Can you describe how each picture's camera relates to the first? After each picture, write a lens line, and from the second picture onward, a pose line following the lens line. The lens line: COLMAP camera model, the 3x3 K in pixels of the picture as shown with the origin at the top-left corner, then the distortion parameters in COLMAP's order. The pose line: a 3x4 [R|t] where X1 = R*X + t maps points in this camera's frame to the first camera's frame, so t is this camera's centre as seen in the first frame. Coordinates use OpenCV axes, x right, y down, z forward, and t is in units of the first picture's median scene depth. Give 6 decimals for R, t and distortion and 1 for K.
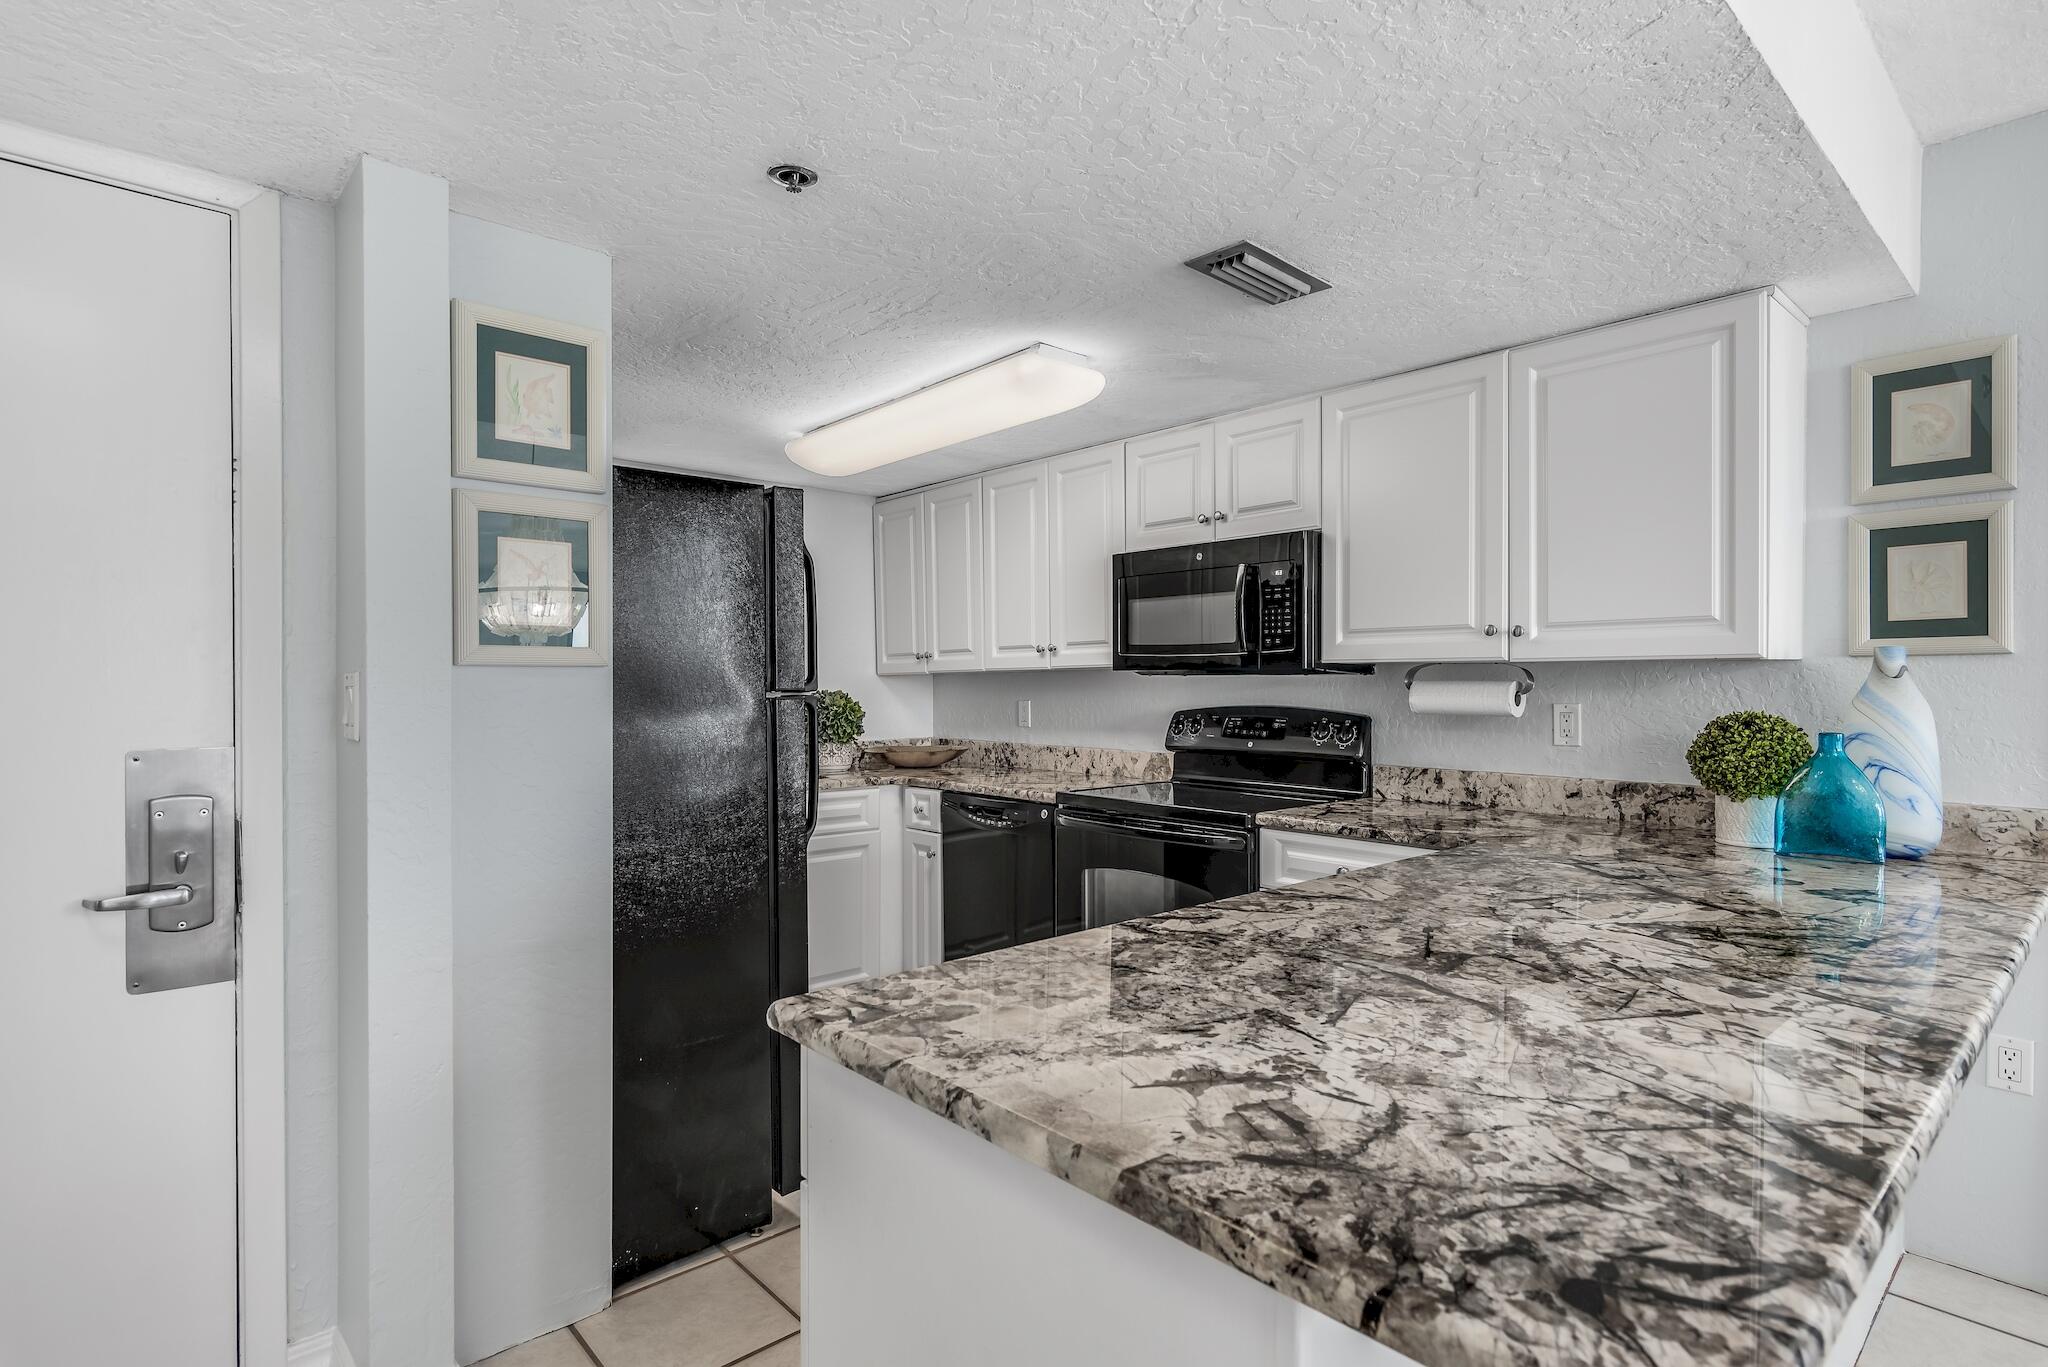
lens RADIAL K [[1019.5, 0, 1024.0], [0, 1019.5, 683.5], [0, 0, 1]] dist [-0.000249, 0.000256]
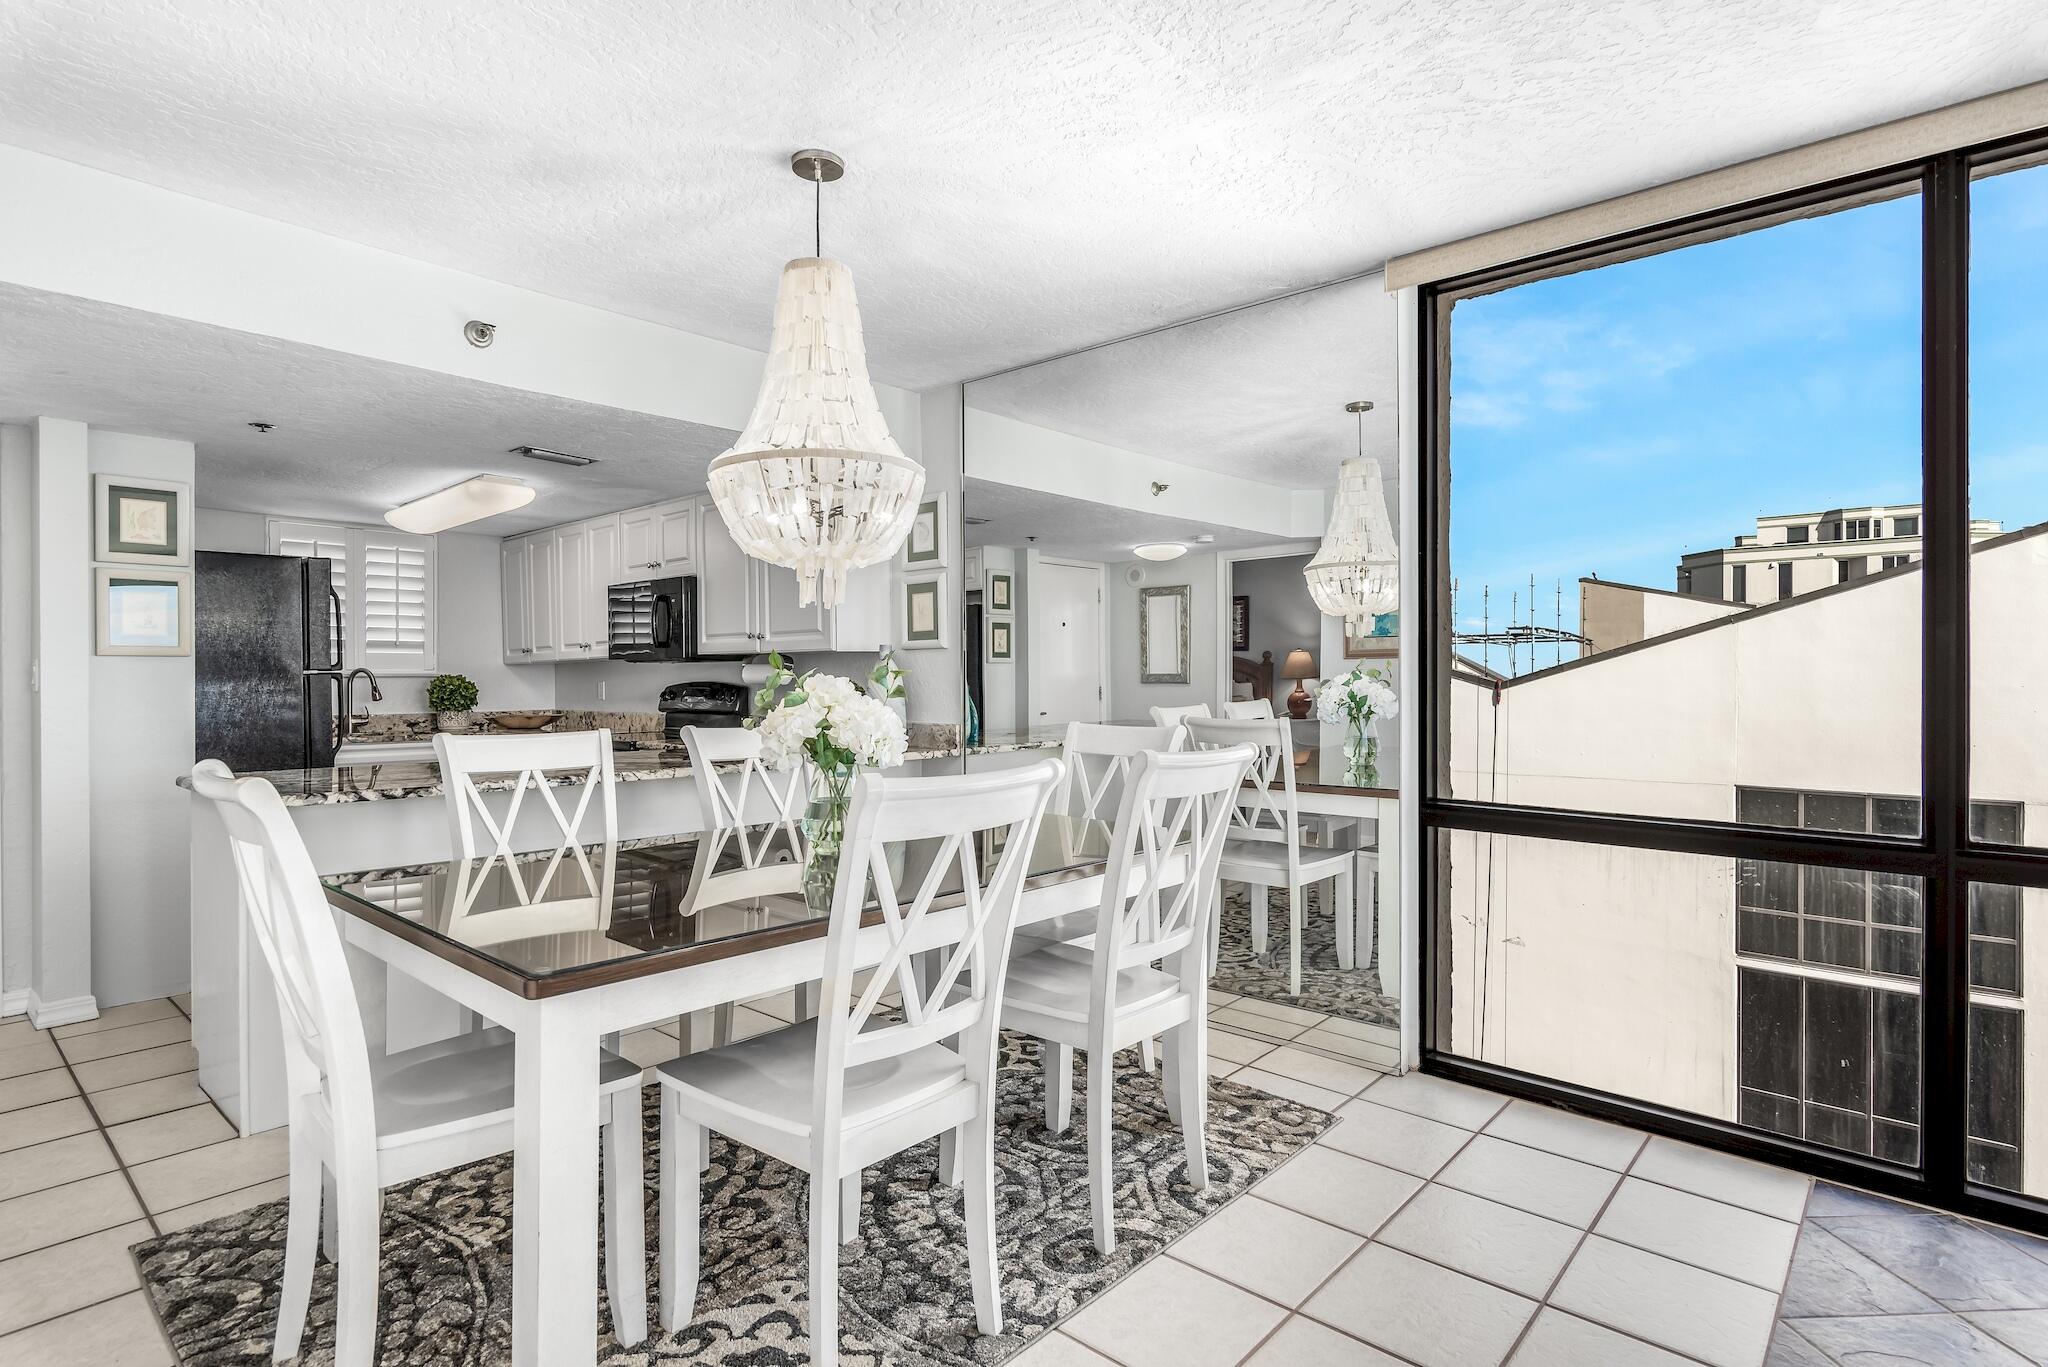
lens RADIAL K [[1030.6, 0, 1033.1], [0, 1030.6, 678.8], [0, 0, 1]] dist [0.000083, 0.000594]
pose [[0.993099, -0.005440, 0.117152, 0.939393], [0.005418, 0.999985, 0.000510, 0.032876], [-0.117153, 0.000128, 0.993114, -1.118418]]
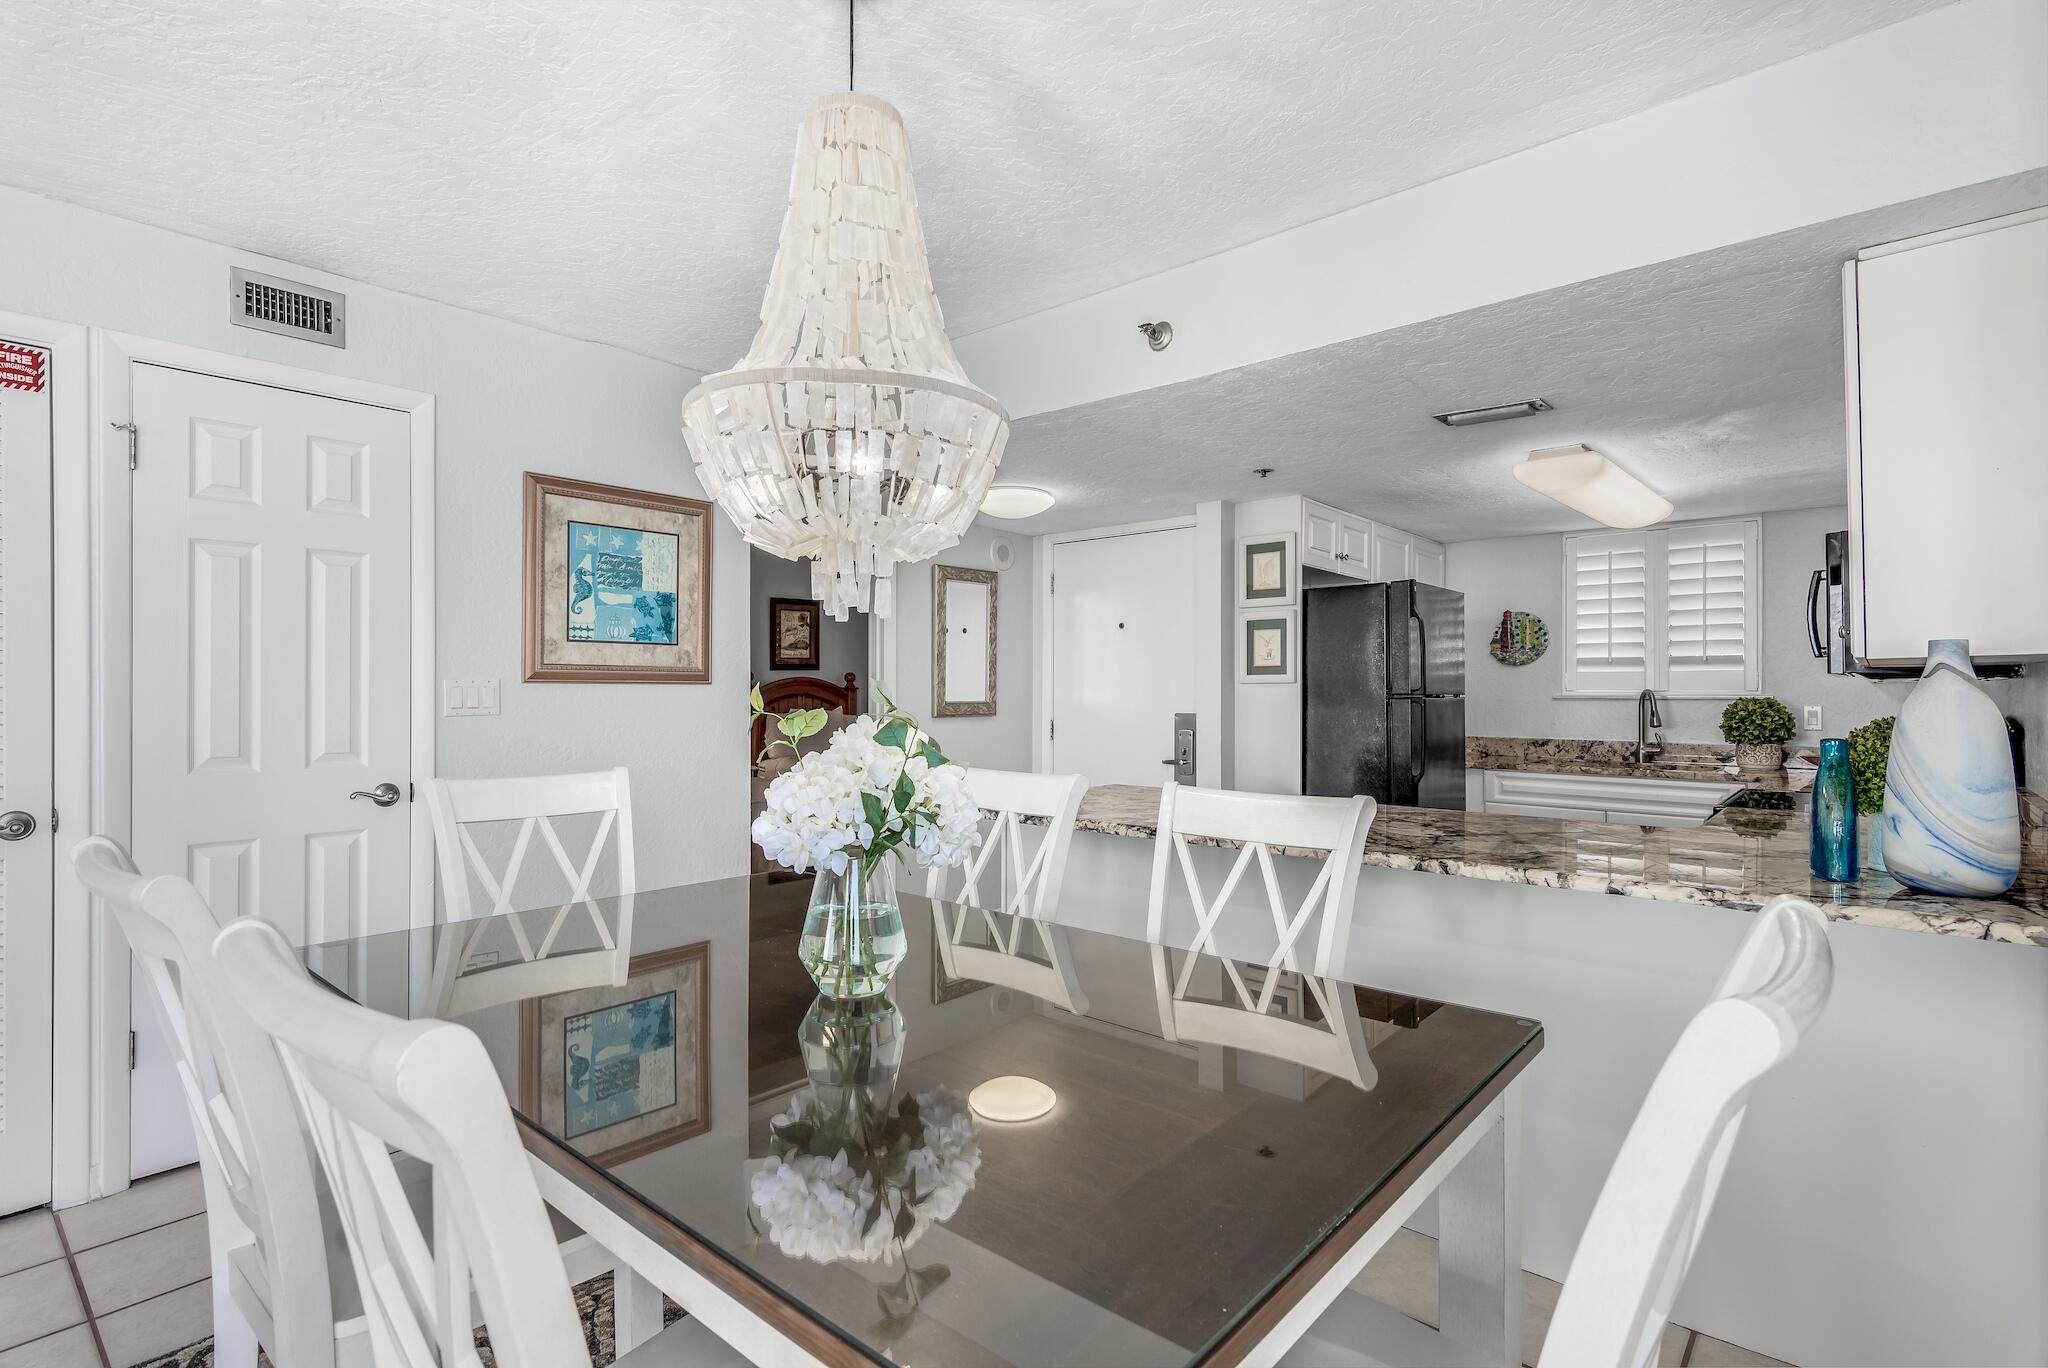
lens RADIAL K [[985.7, 0, 1024.0], [0, 985.7, 684.0], [0, 0, 1]] dist [0.002364, 0.000270]
pose [[0.117672, -0.012548, -0.992973, 1.627190], [0.000375, 0.999921, -0.012591, 0.011990], [0.993052, 0.001110, 0.117668, 0.167303]]
